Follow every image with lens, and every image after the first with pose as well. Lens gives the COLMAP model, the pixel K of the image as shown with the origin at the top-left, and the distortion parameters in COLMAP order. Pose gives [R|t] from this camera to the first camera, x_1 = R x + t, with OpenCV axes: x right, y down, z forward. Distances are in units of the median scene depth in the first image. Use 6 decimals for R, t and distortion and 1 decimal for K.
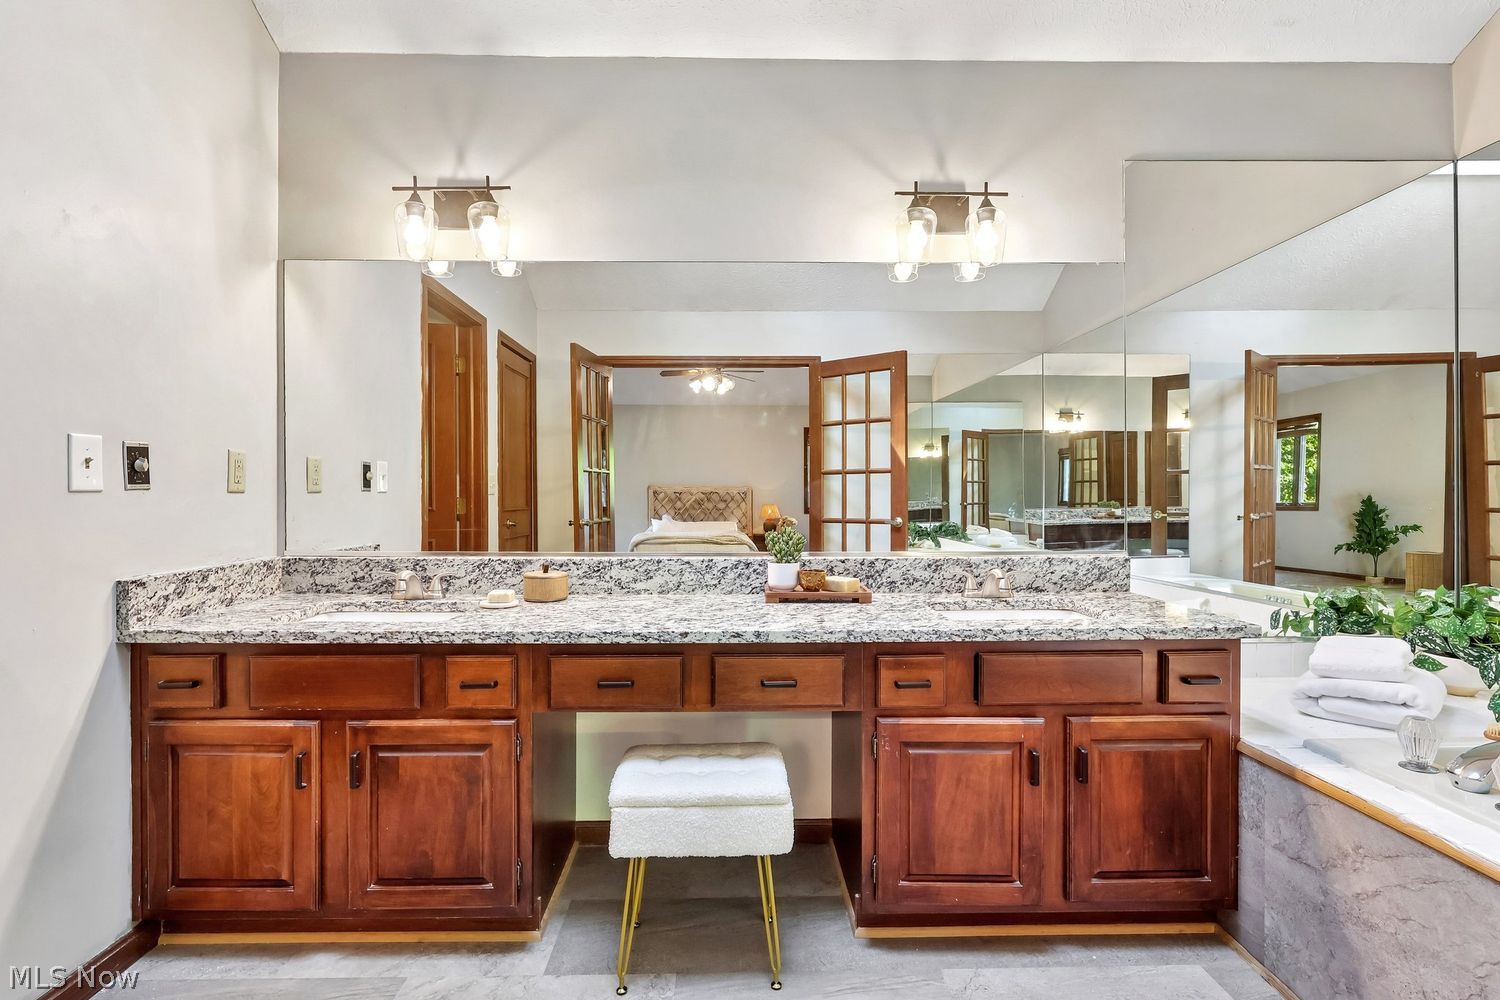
lens RADIAL K [[724.2, 0, 745.5], [0, 724.2, 498.2], [0, 0, 1]] dist [0.003621, 0.001094]
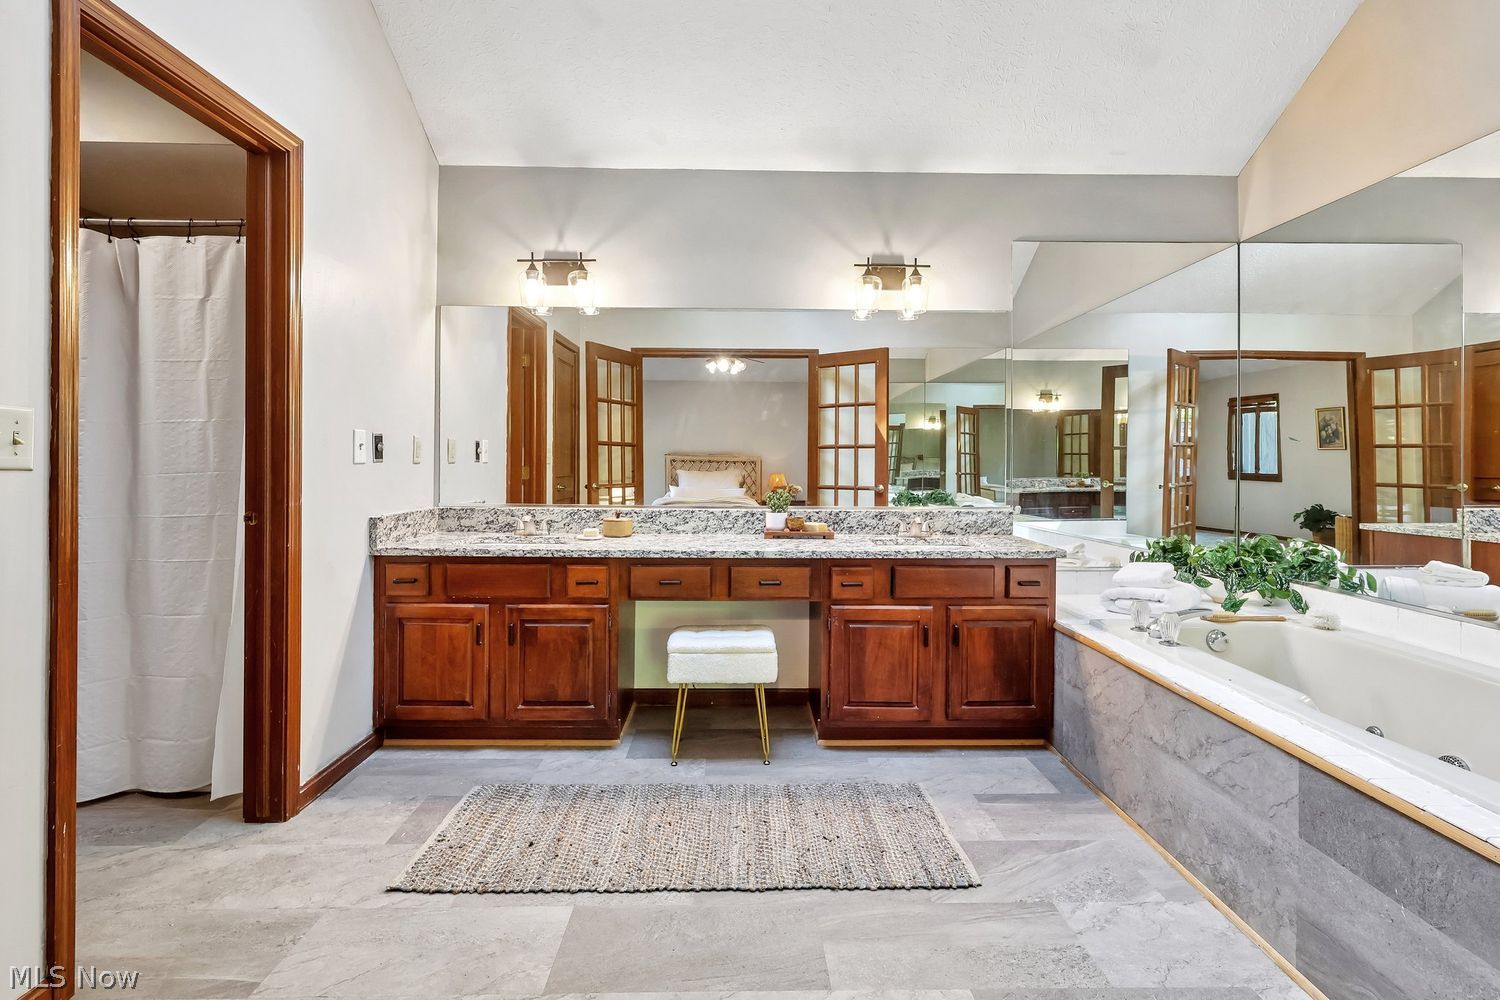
lens RADIAL K [[745.7, 0, 775.7], [0, 745.7, 460.8], [0, 0, 1]] dist [0.000330, 0.000129]
pose [[0.999670, 0.007661, 0.024526, 0.012975], [-0.007482, 0.999945, -0.007369, -0.007611], [-0.024581, 0.007183, 0.999672, -0.591136]]
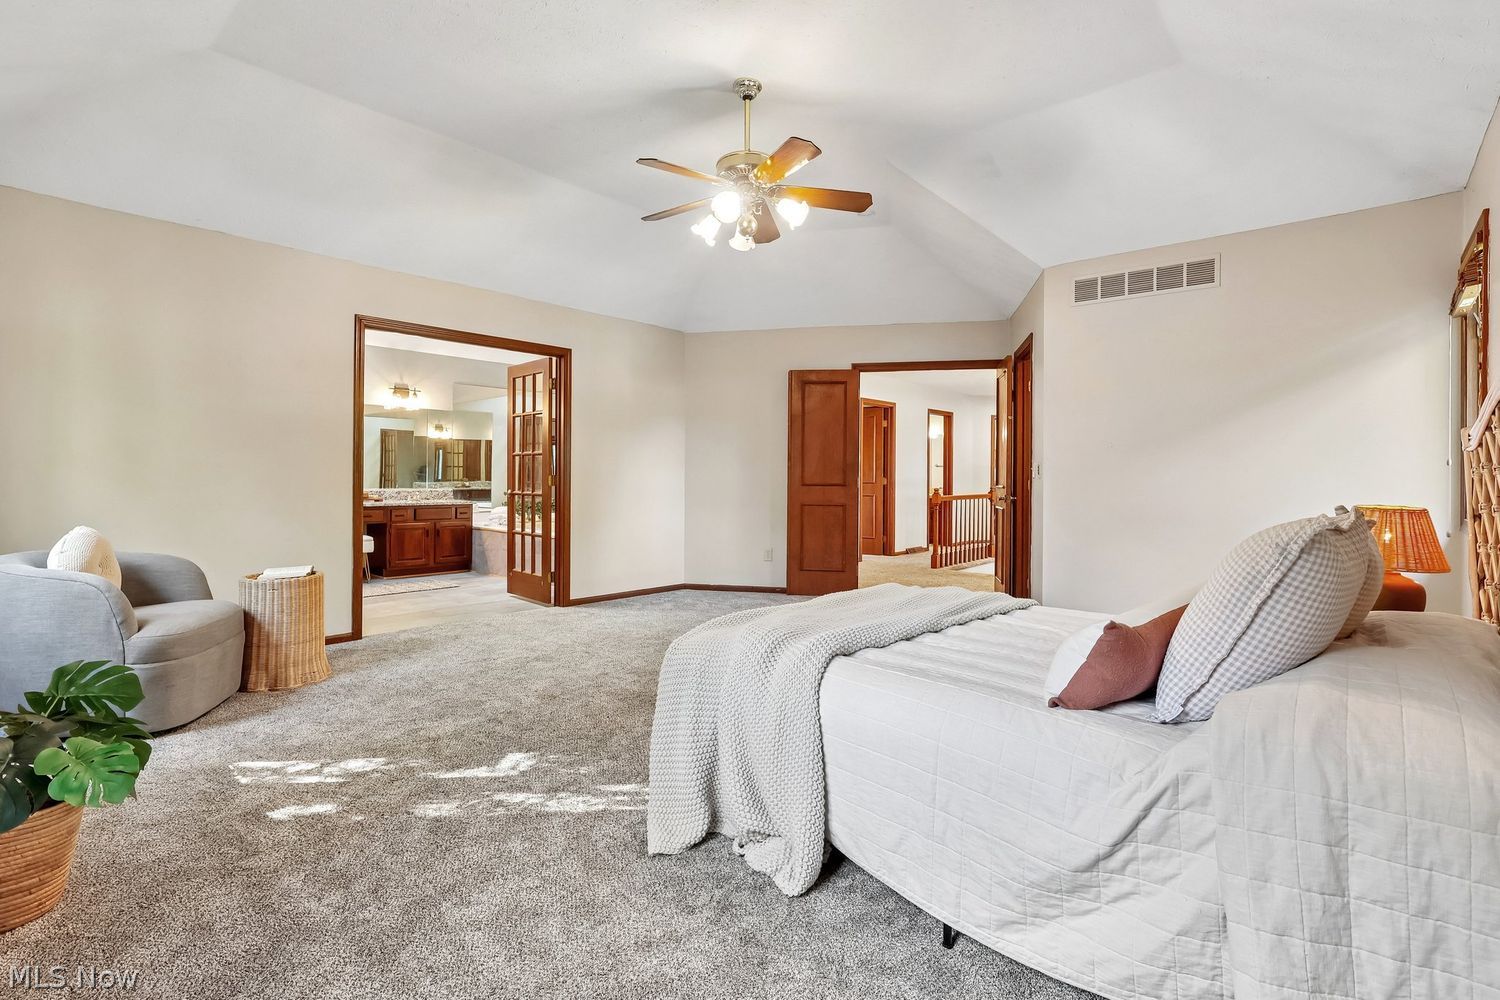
lens RADIAL K [[715.0, 0, 740.3], [0, 715.0, 483.5], [0, 0, 1]] dist [-0.002233, -0.000276]
pose [[0.689062, 0.004216, 0.724690, -1.313867], [-0.007941, 0.999967, 0.001733, 0.035180], [-0.724659, -0.006948, 0.689073, -3.068474]]
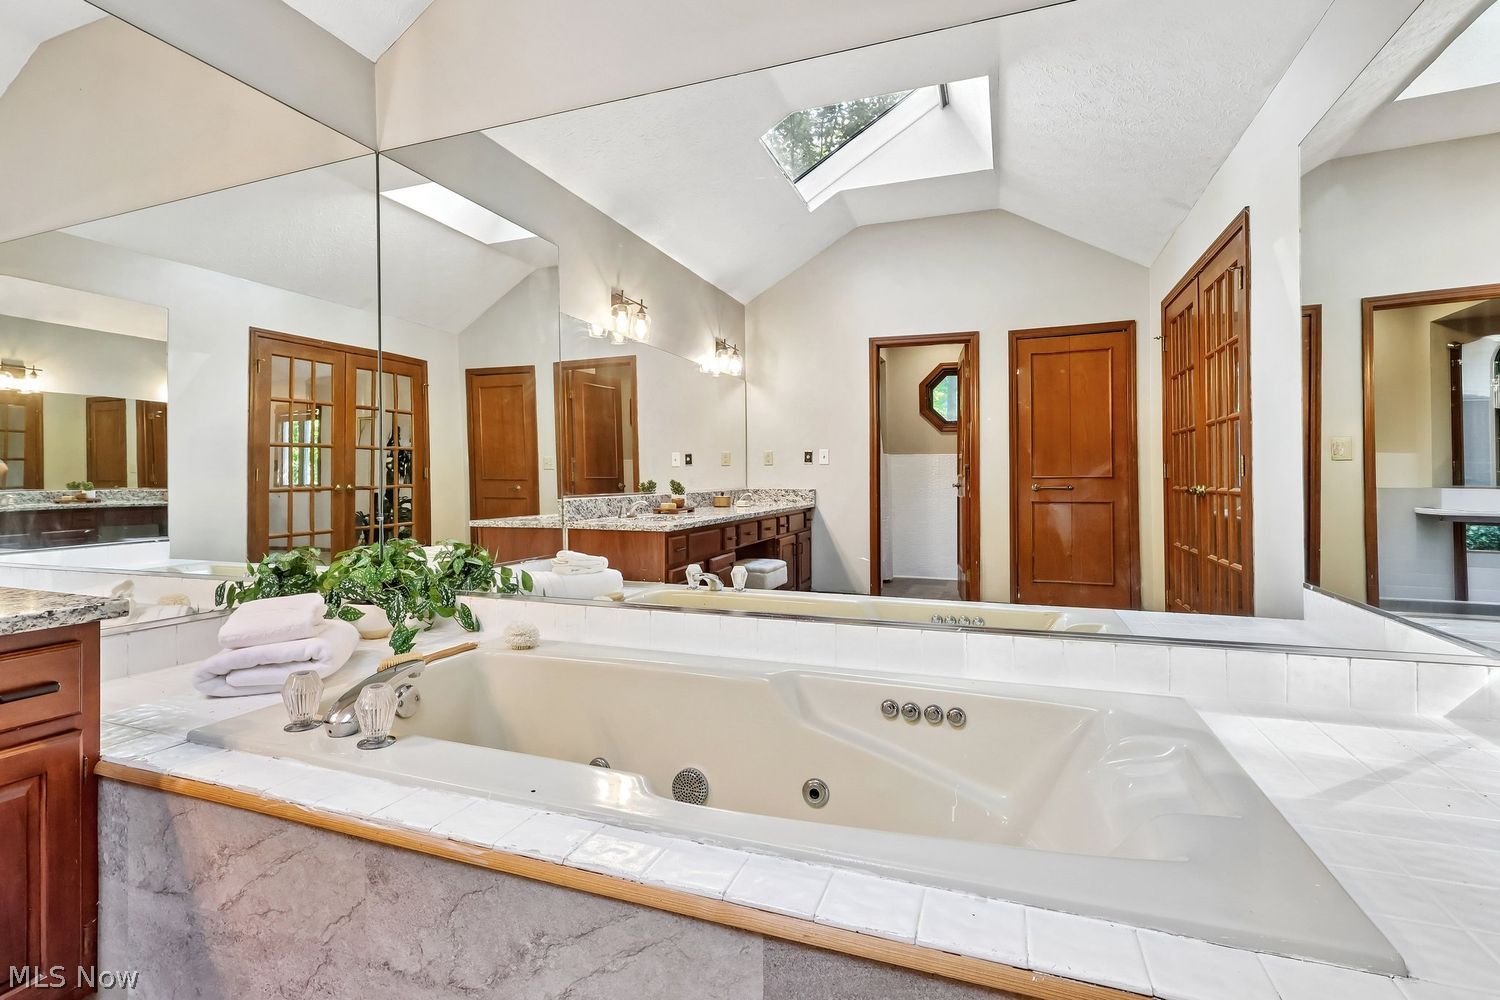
lens RADIAL K [[715.0, 0, 740.3], [0, 715.0, 483.5], [0, 0, 1]] dist [-0.002233, -0.000276]
pose [[0.383736, -0.000544, 0.923443, 0.237629], [0.007042, 0.999972, -0.002338, 0.053914], [-0.923416, 0.007400, 0.383730, 0.107687]]
